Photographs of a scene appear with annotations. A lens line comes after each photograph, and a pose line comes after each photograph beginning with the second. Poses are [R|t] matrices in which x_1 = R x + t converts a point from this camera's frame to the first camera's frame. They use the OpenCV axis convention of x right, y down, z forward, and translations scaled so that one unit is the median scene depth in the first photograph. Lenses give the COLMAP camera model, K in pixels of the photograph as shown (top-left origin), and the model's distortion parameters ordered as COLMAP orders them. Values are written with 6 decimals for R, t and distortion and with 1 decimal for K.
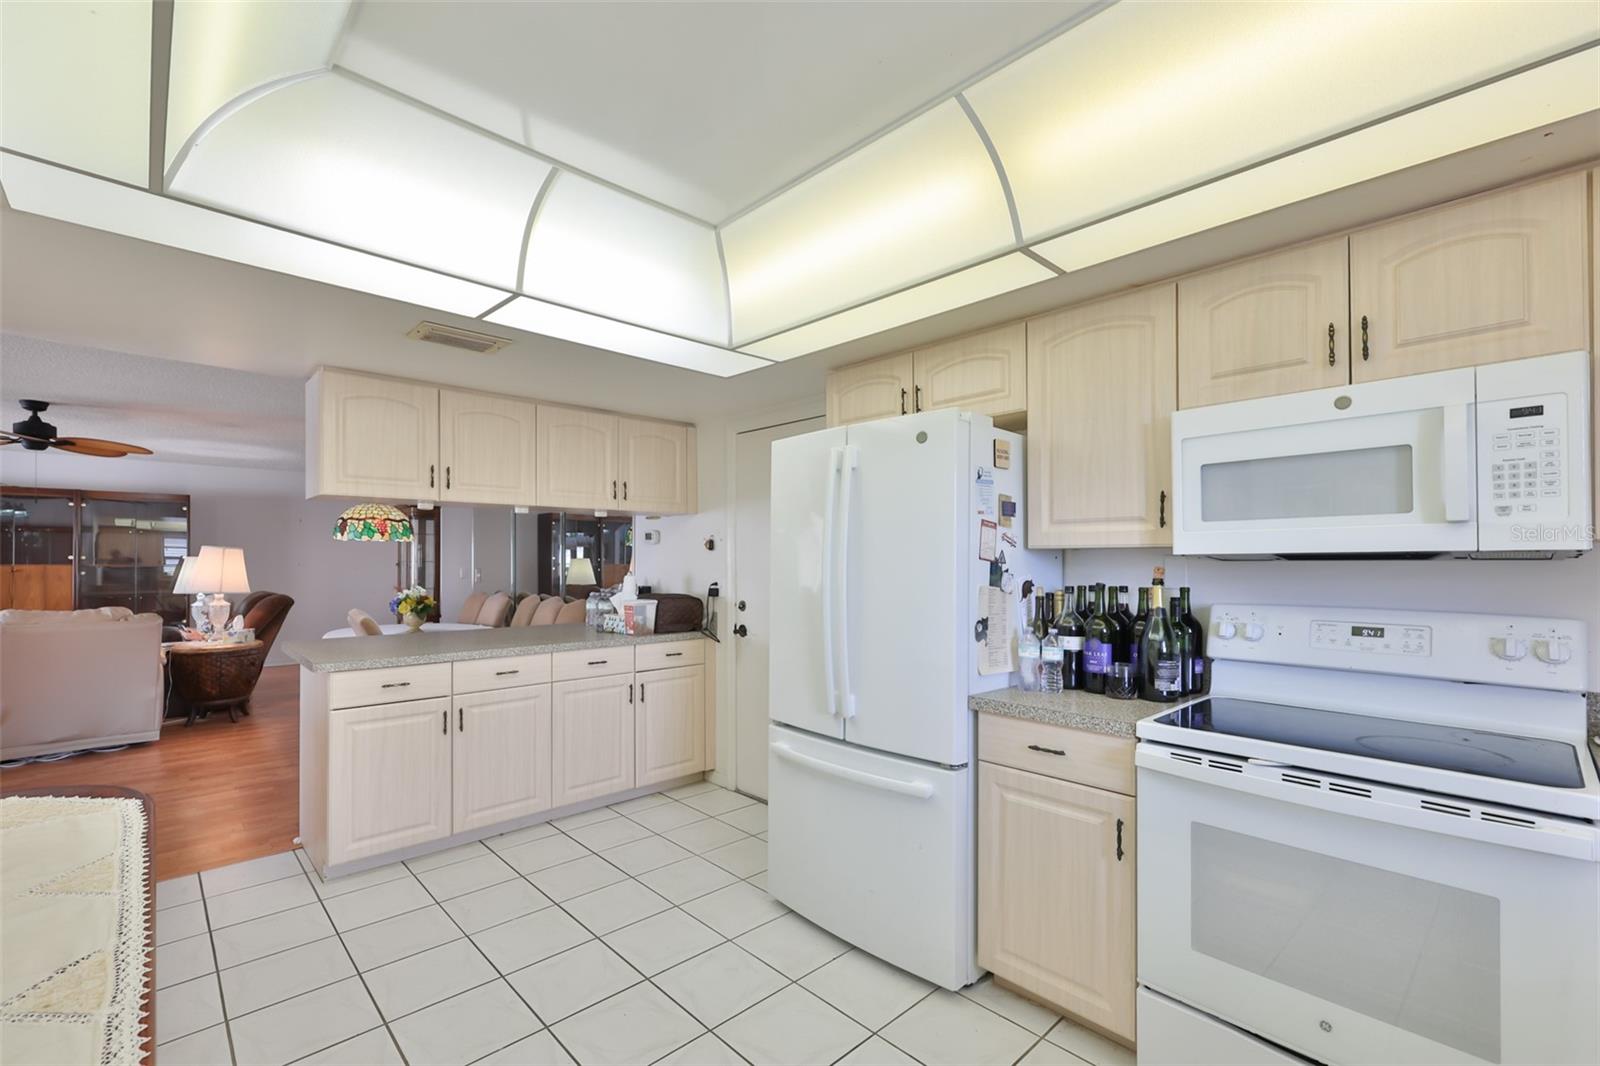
lens RADIAL K [[685.9, 0, 799.5], [0, 685.9, 540.9], [0, 0, 1]] dist [-0.003498, -0.000531]
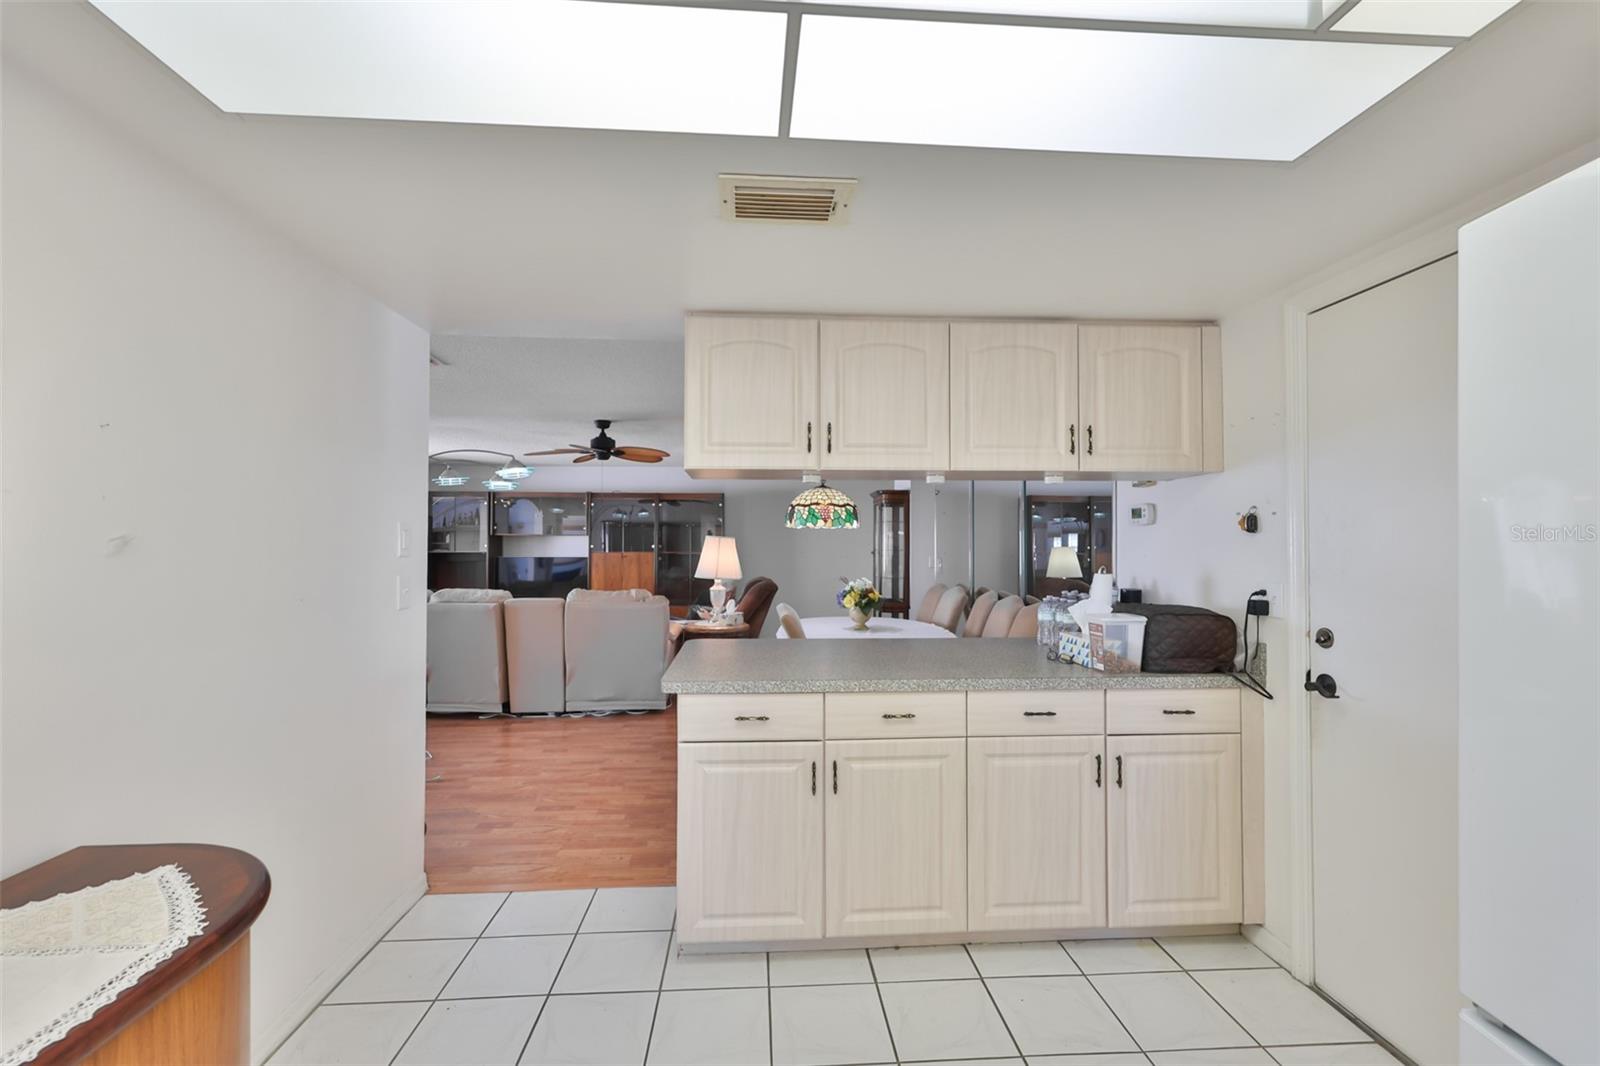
lens RADIAL K [[685.9, 0, 799.5], [0, 685.9, 540.9], [0, 0, 1]] dist [-0.003498, -0.000531]
pose [[0.763074, -0.005653, -0.646286, -0.050102], [0.016887, 0.999795, 0.011193, 0.008071], [0.646090, -0.019455, 0.763013, 0.337377]]
